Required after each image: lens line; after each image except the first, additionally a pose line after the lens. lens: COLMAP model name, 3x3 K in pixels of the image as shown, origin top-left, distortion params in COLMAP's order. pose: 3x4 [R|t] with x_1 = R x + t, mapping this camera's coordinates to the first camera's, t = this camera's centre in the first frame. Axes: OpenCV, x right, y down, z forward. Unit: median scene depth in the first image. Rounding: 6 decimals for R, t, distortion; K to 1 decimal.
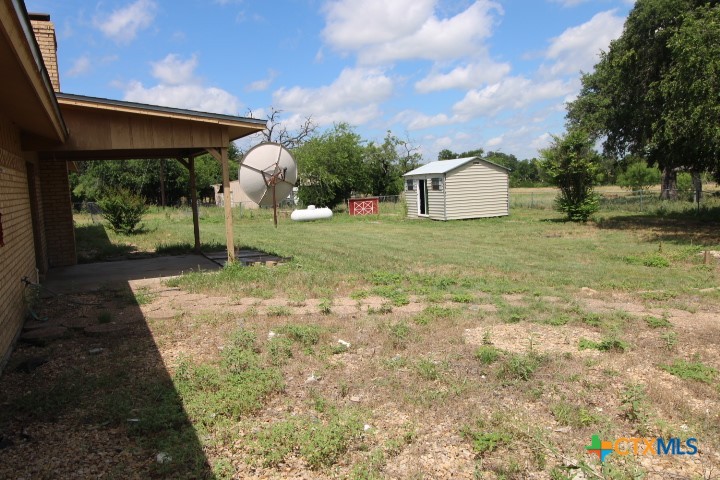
lens RADIAL K [[563.8, 0, 360.3], [0, 563.8, 237.7], [0, 0, 1]] dist [0.012859, -0.010800]
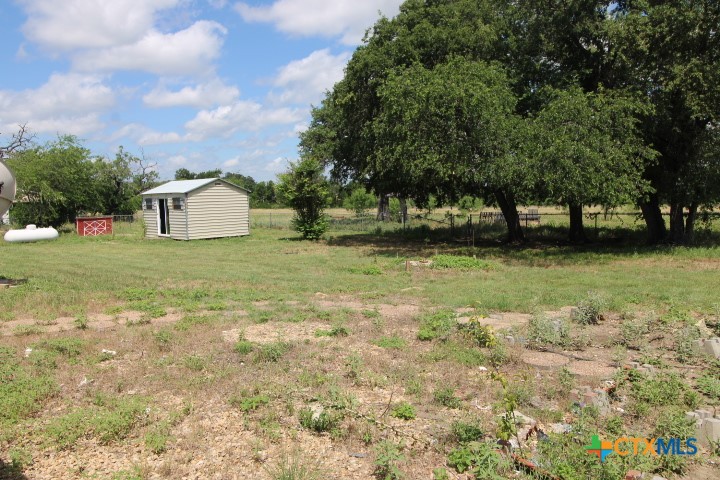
lens RADIAL K [[563.8, 0, 360.0], [0, 563.8, 241.7], [0, 0, 1]] dist [0.012859, -0.010800]
pose [[0.898746, -0.010550, 0.438343, -0.032155], [0.023400, 0.999440, -0.023923, 0.007634], [-0.437845, 0.031758, 0.898489, -0.080001]]
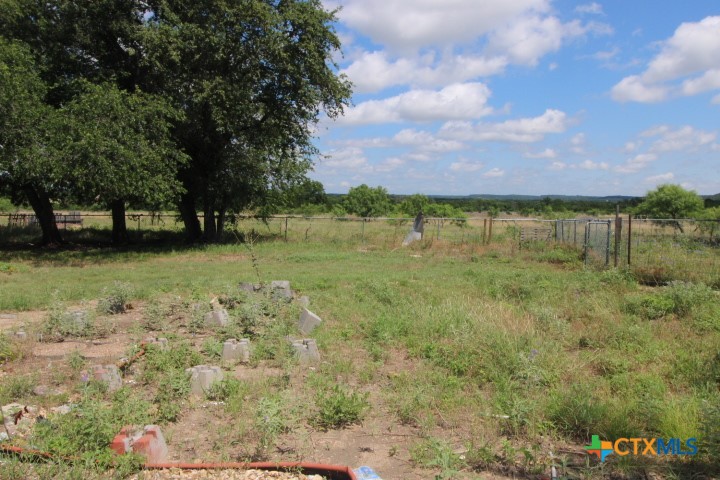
lens RADIAL K [[563.8, 0, 362.2], [0, 563.8, 242.0], [0, 0, 1]] dist [0.012859, -0.010800]
pose [[0.349839, -0.016808, 0.936659, -0.020737], [0.057459, 0.998342, -0.003546, 0.028529], [-0.935046, 0.055060, 0.350225, -0.104247]]
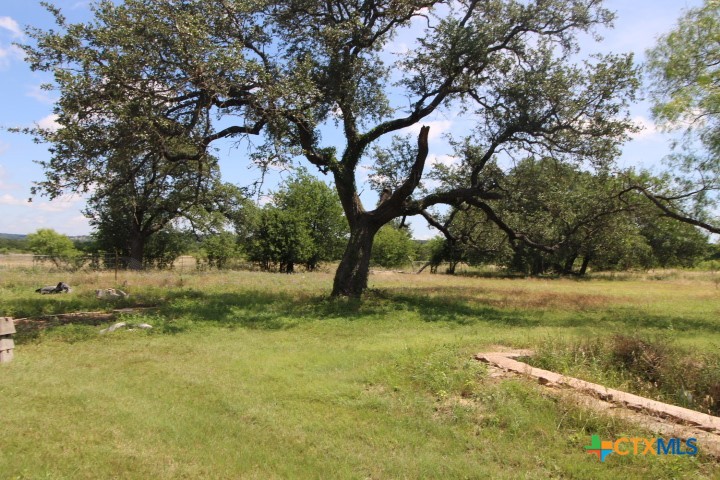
lens RADIAL K [[563.8, 0, 359.7], [0, 563.8, 239.6], [0, 0, 1]] dist [0.012859, -0.010800]
pose [[-0.544646, 0.049218, 0.837221, -1.249112], [0.070991, 0.997399, -0.012452, 0.090357], [-0.835656, 0.052653, -0.546723, -0.302622]]
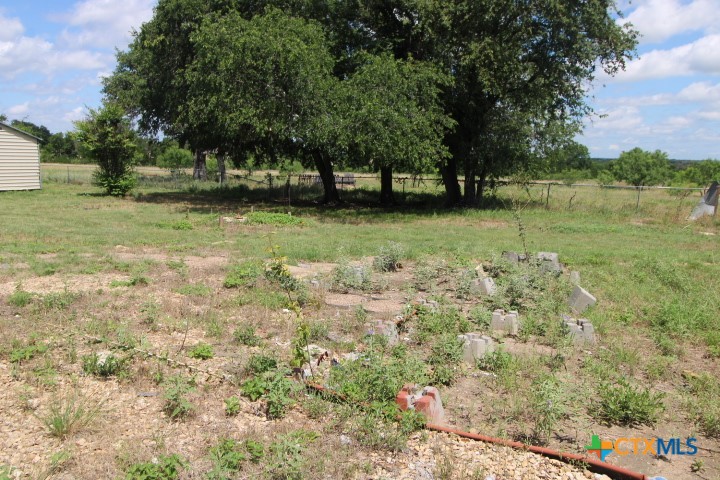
lens RADIAL K [[563.8, 0, 361.0], [0, 563.8, 243.0], [0, 0, 1]] dist [0.012859, -0.010800]
pose [[0.718176, -0.037689, 0.694840, -0.021078], [0.007648, 0.998899, 0.046276, 0.024521], [-0.695819, -0.027920, 0.717674, -0.085238]]
